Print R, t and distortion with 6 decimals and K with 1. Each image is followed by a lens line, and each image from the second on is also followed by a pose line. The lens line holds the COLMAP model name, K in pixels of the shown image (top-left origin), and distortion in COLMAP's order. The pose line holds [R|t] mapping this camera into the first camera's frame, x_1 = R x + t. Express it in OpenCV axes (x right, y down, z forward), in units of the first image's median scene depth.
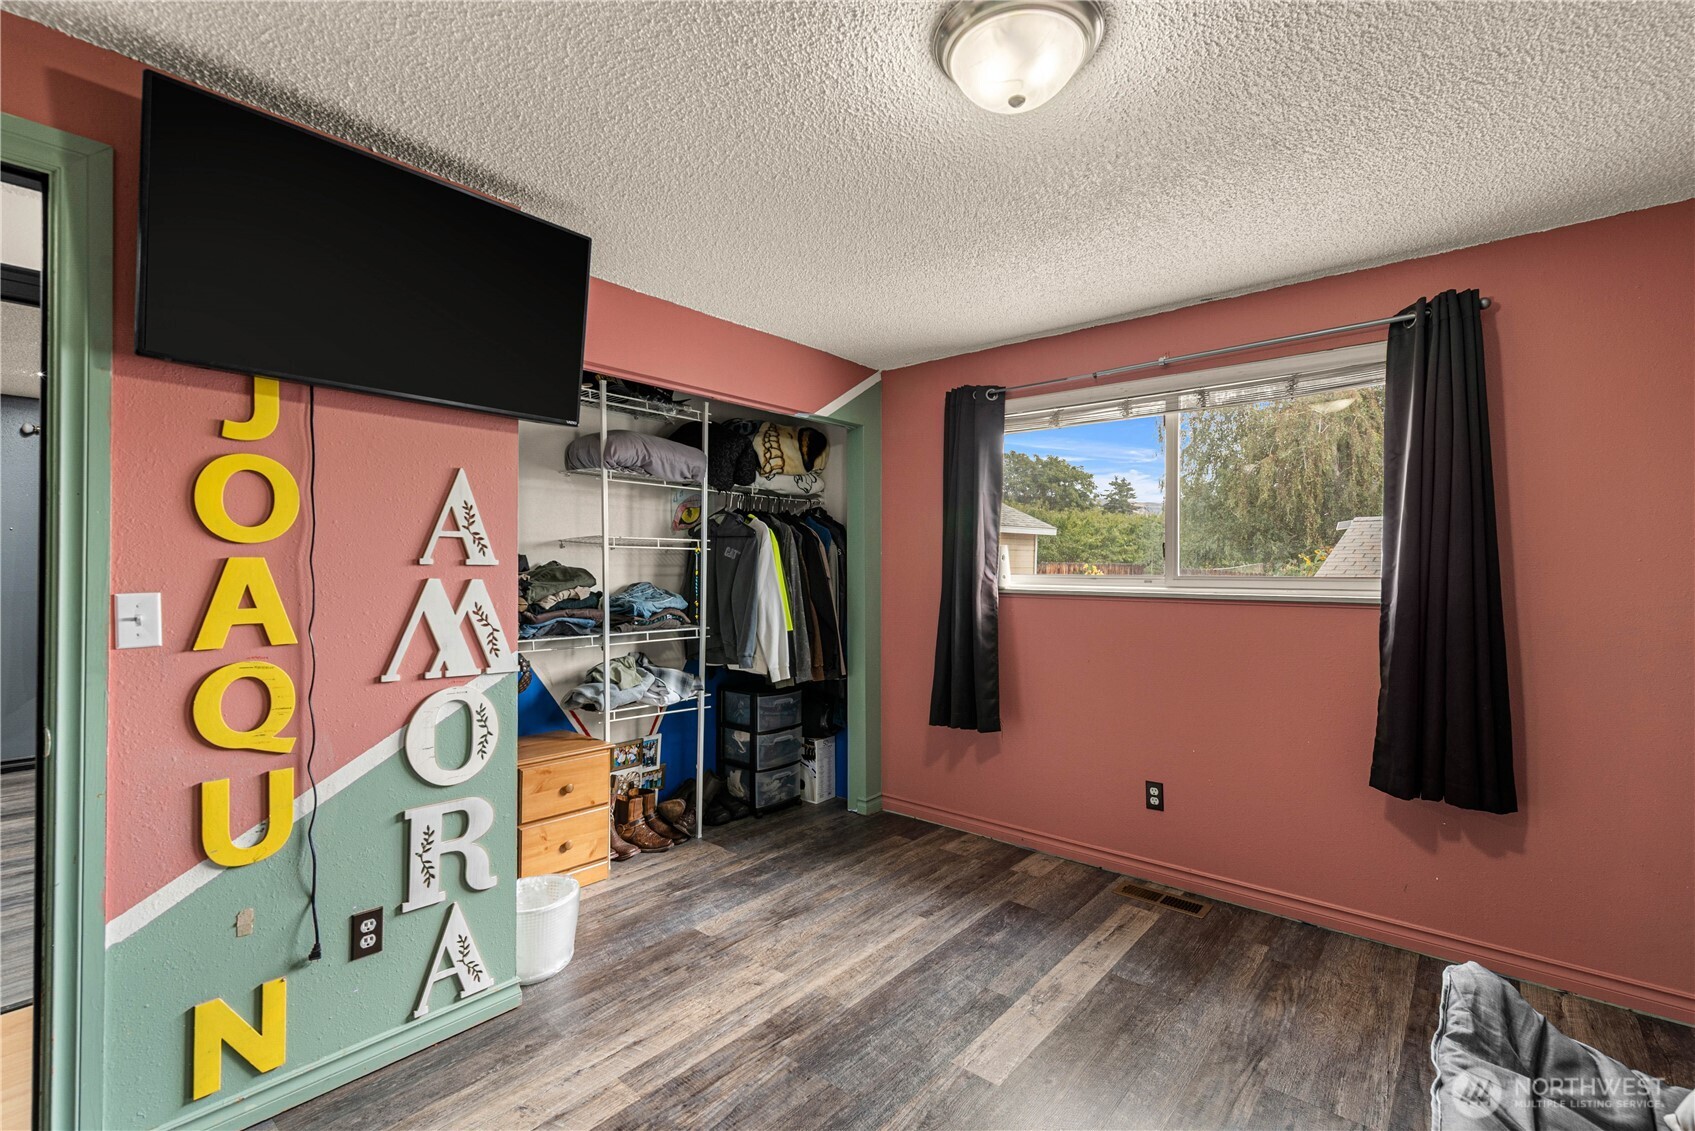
lens RADIAL K [[737.1, 0, 840.3], [0, 737.1, 556.6], [0, 0, 1]] dist [0.000203, -0.001357]
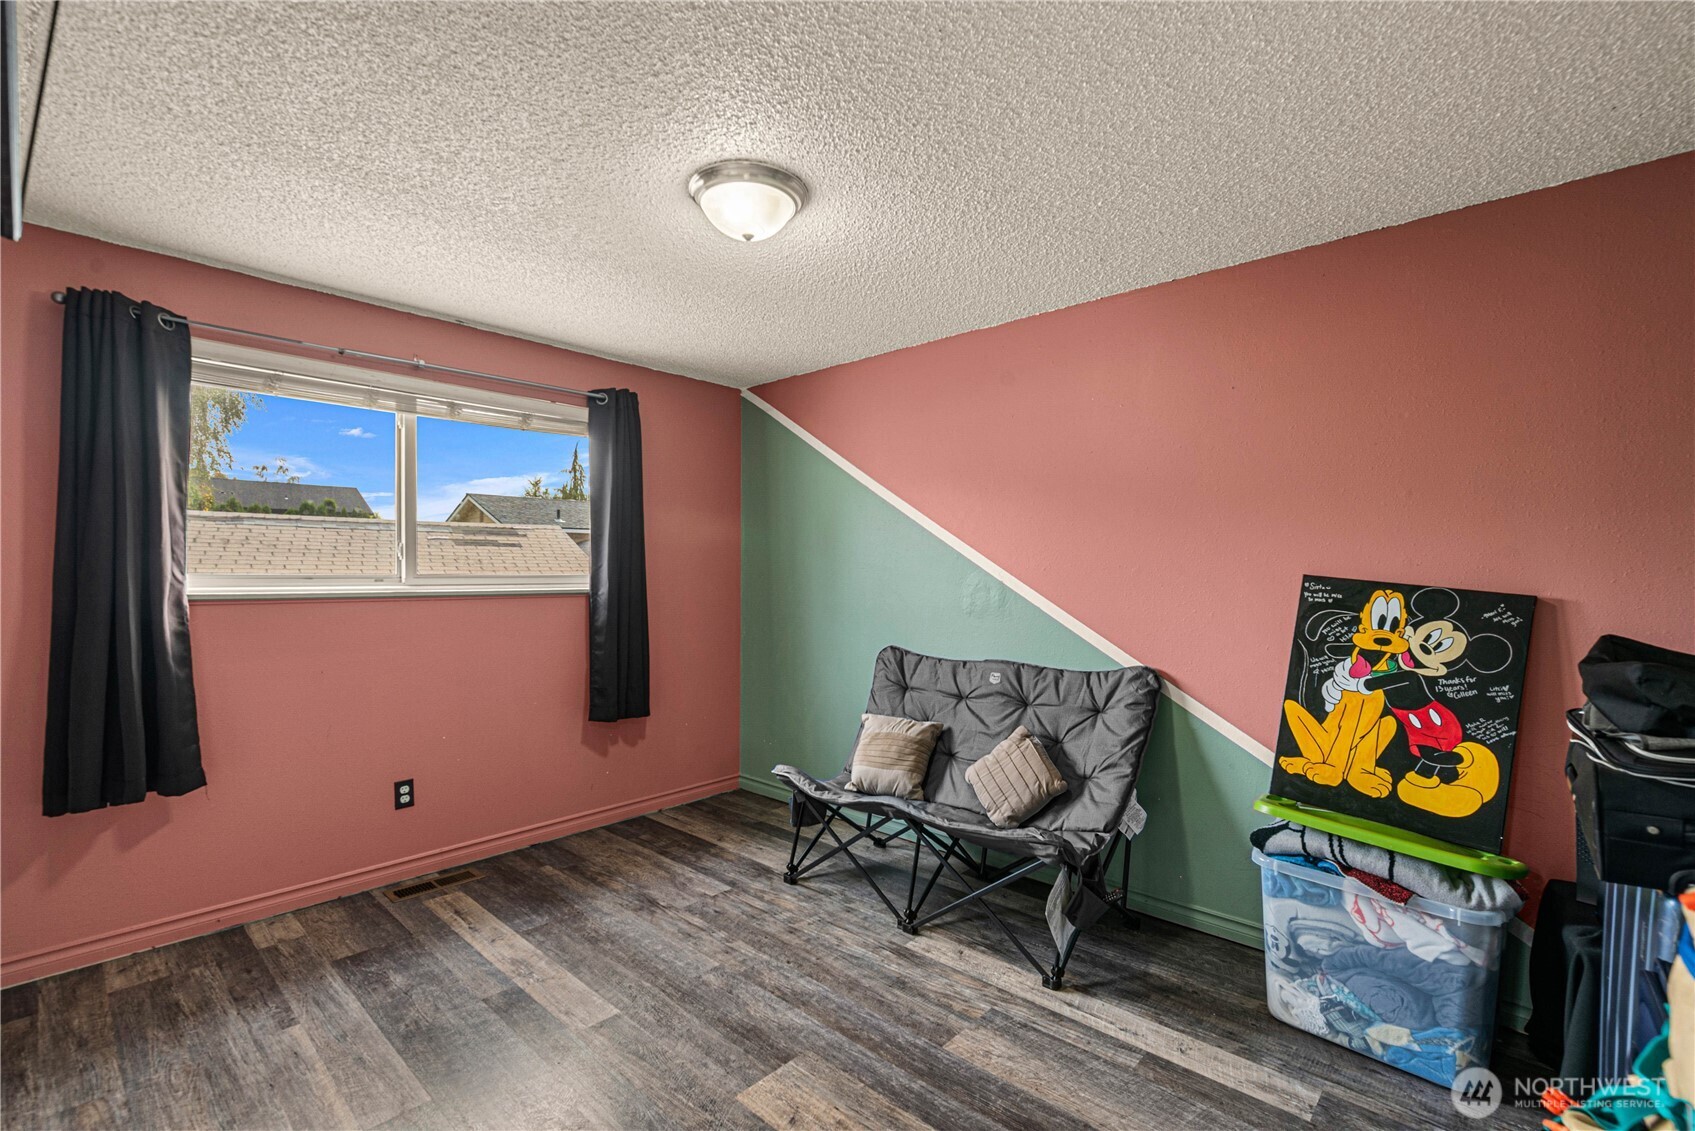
lens RADIAL K [[737.1, 0, 840.1], [0, 737.1, 579.7], [0, 0, 1]] dist [0.000203, -0.001357]
pose [[0.050097, -0.008706, 0.998706, -0.590644], [-0.013087, 0.999870, 0.009373, 0.016744], [-0.998659, -0.013539, 0.049977, 0.394412]]
